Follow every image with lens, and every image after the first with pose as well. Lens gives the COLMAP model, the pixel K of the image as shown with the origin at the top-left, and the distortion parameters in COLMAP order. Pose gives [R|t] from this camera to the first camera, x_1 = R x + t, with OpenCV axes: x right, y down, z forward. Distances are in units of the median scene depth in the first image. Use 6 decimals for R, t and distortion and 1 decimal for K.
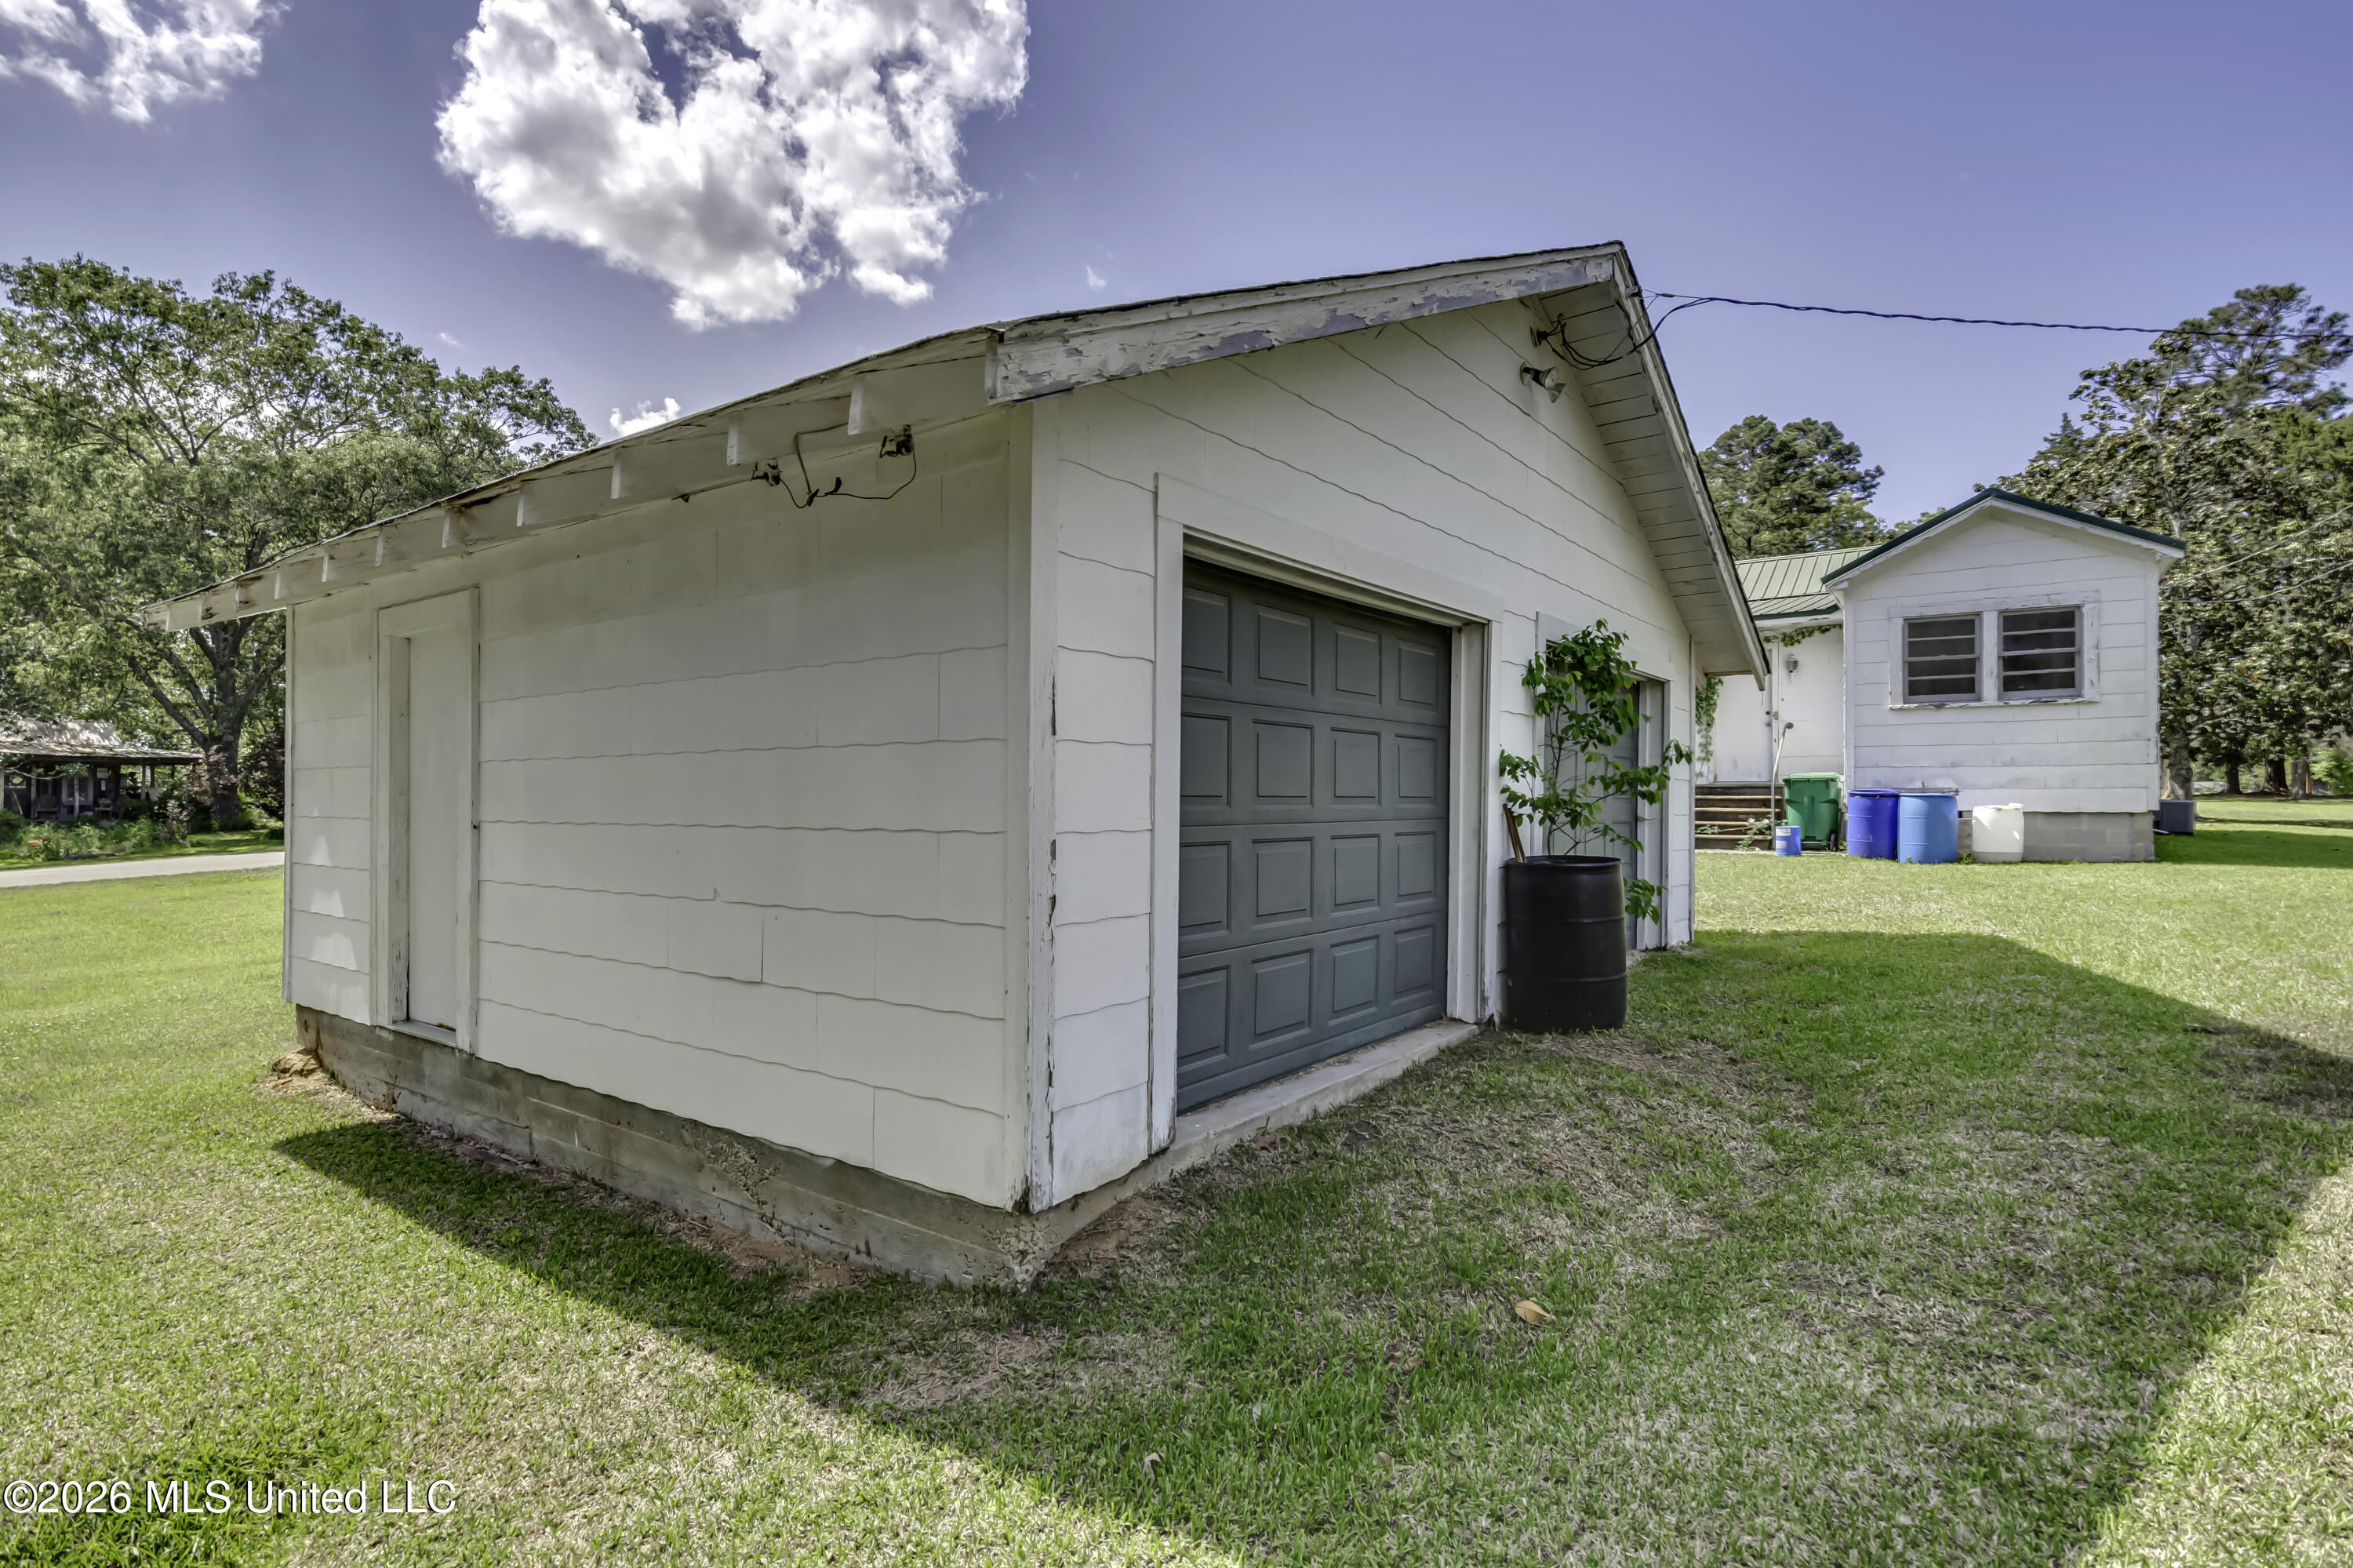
lens RADIAL K [[1188.0, 0, 1171.1], [0, 1188.0, 825.7], [0, 0, 1]] dist [-0.000250, 0.000633]
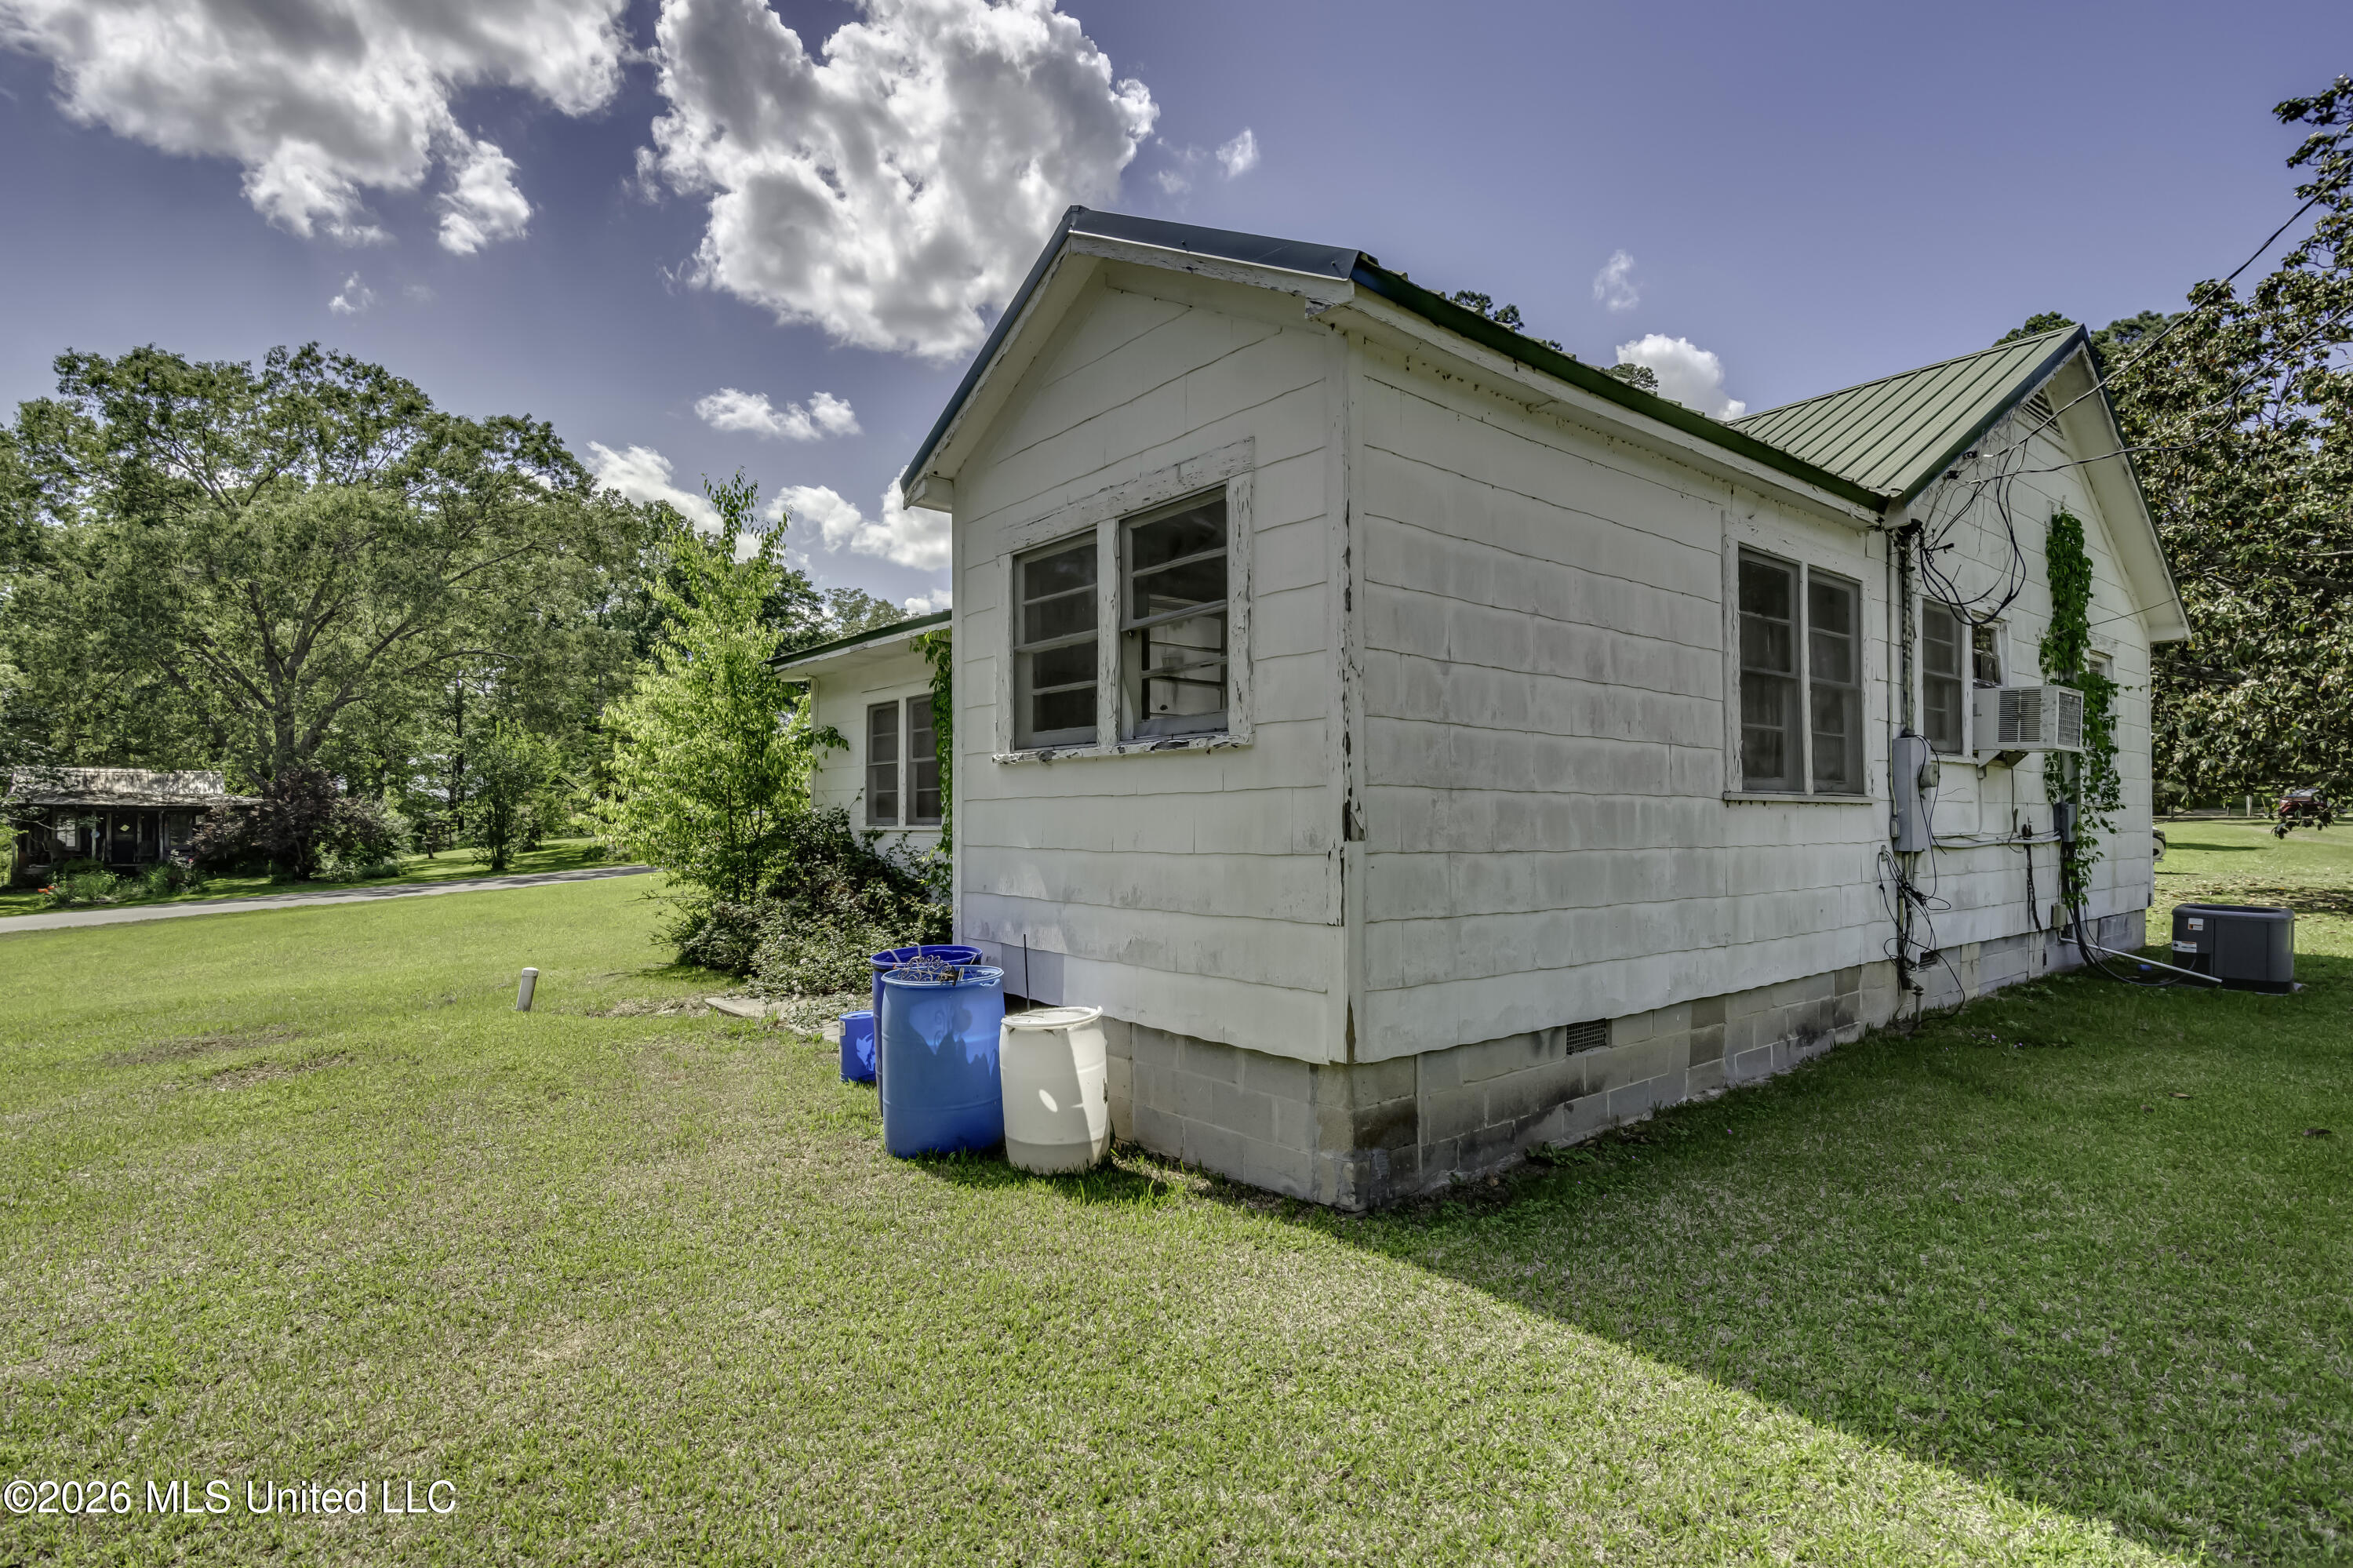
lens RADIAL K [[1188.0, 0, 1171.1], [0, 1188.0, 825.7], [0, 0, 1]] dist [-0.000250, 0.000633]
pose [[0.966285, -0.003122, -0.257456, 0.806313], [-0.001587, 0.999835, -0.018082, -0.069189], [0.257470, 0.017881, 0.966121, 0.610532]]
